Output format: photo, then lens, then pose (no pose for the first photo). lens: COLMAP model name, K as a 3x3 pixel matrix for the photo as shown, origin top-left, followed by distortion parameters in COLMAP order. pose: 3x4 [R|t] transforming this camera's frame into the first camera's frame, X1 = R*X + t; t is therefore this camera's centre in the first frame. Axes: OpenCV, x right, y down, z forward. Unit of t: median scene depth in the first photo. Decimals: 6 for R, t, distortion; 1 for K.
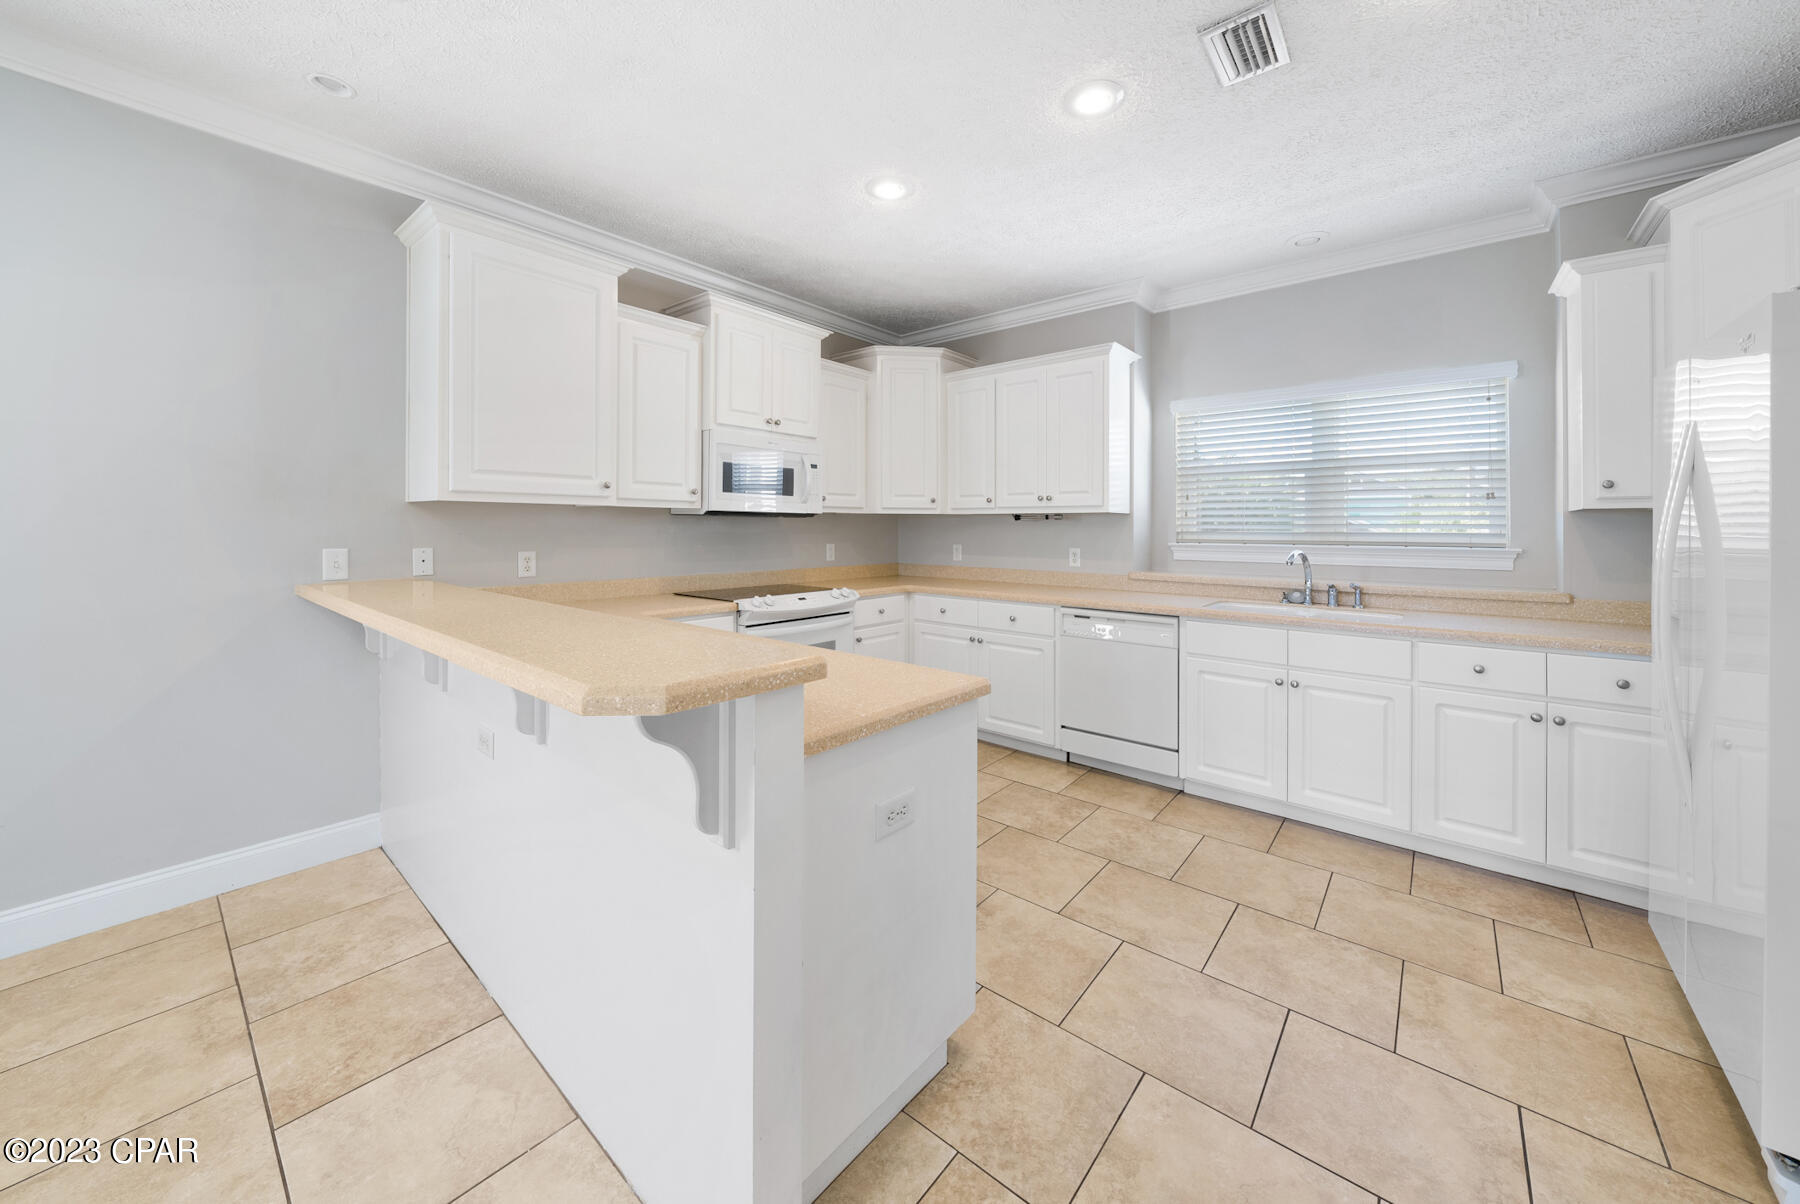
lens RADIAL K [[640.5, 0, 924.7], [0, 640.5, 568.5], [0, 0, 1]] dist [-0.000463, -0.000328]
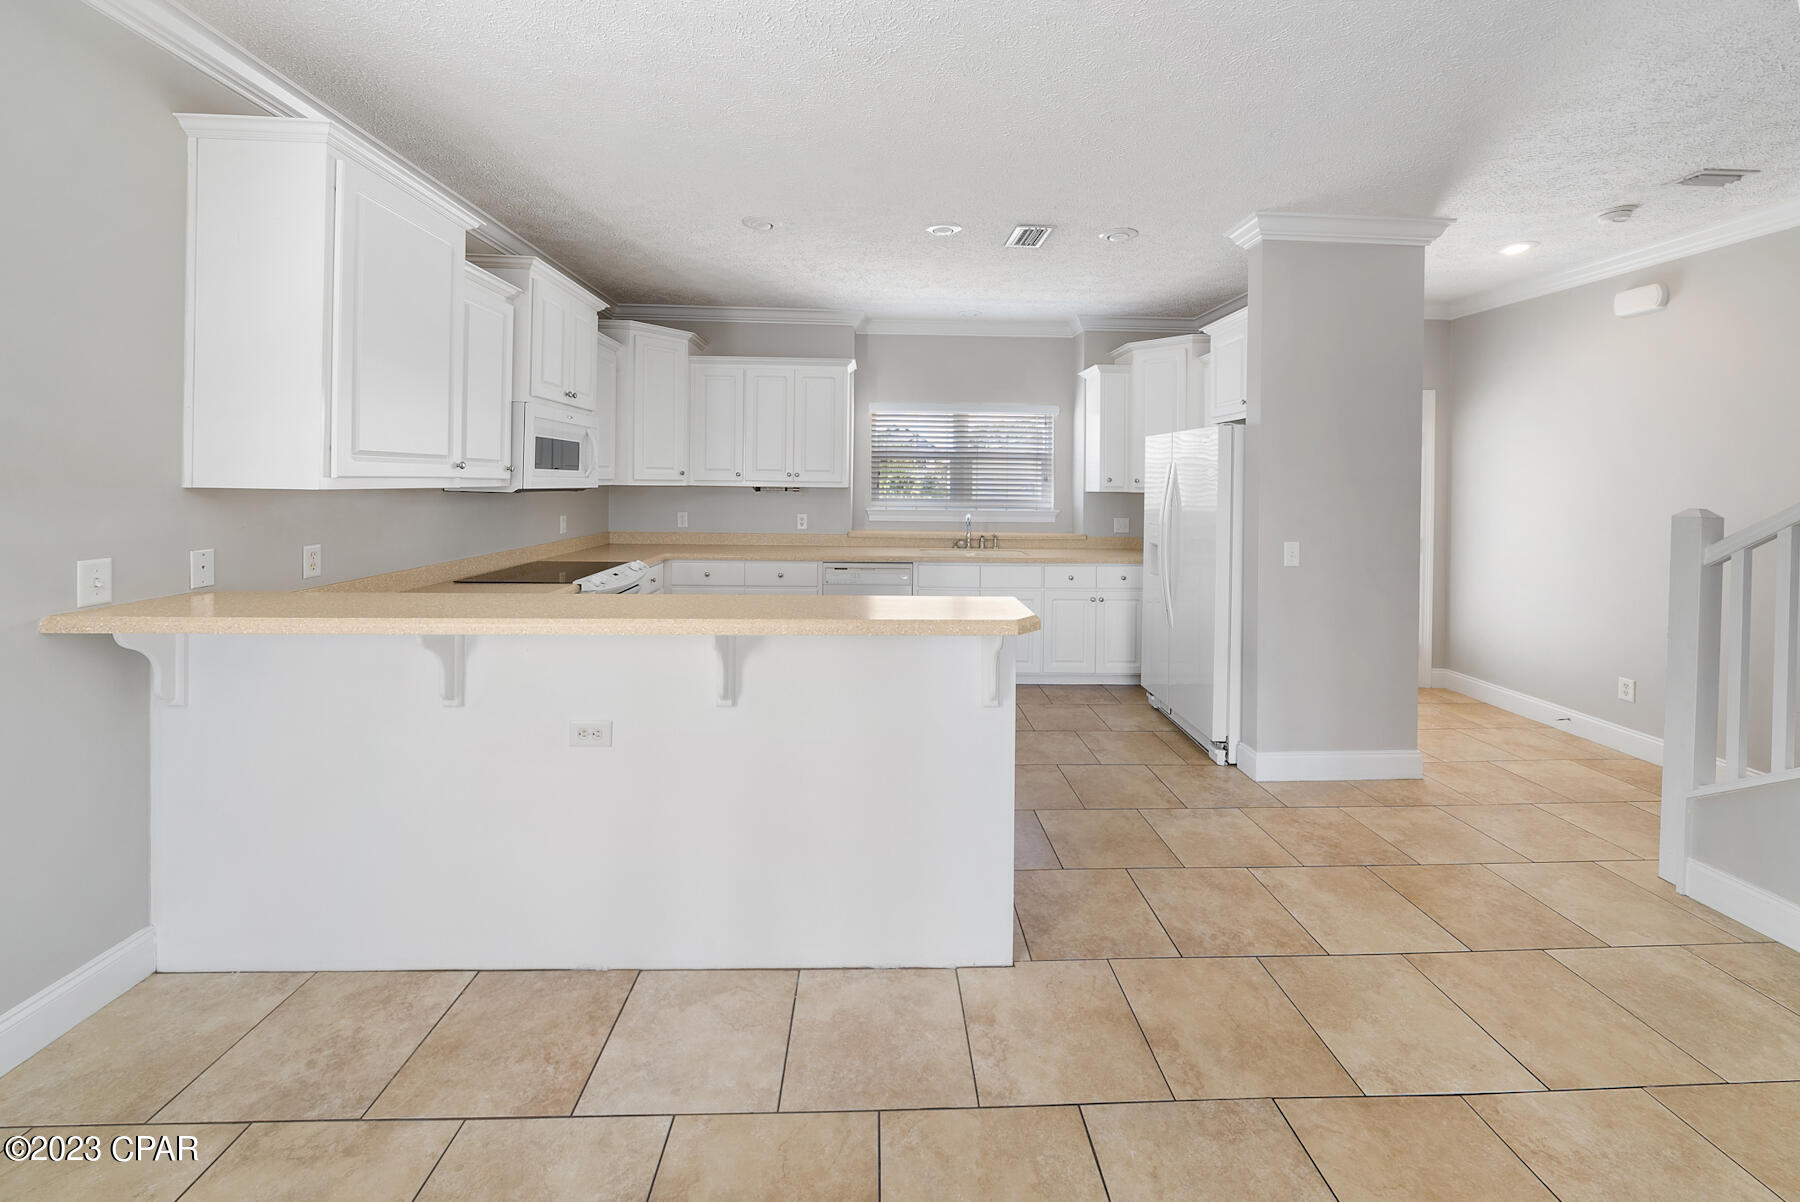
lens RADIAL K [[640.5, 0, 893.8], [0, 640.5, 535.5], [0, 0, 1]] dist [-0.000463, -0.000328]
pose [[0.754651, -0.050215, 0.654202, -0.575600], [0.031665, 0.998693, 0.040131, -0.045089], [-0.655362, -0.009569, 0.755254, -0.060653]]
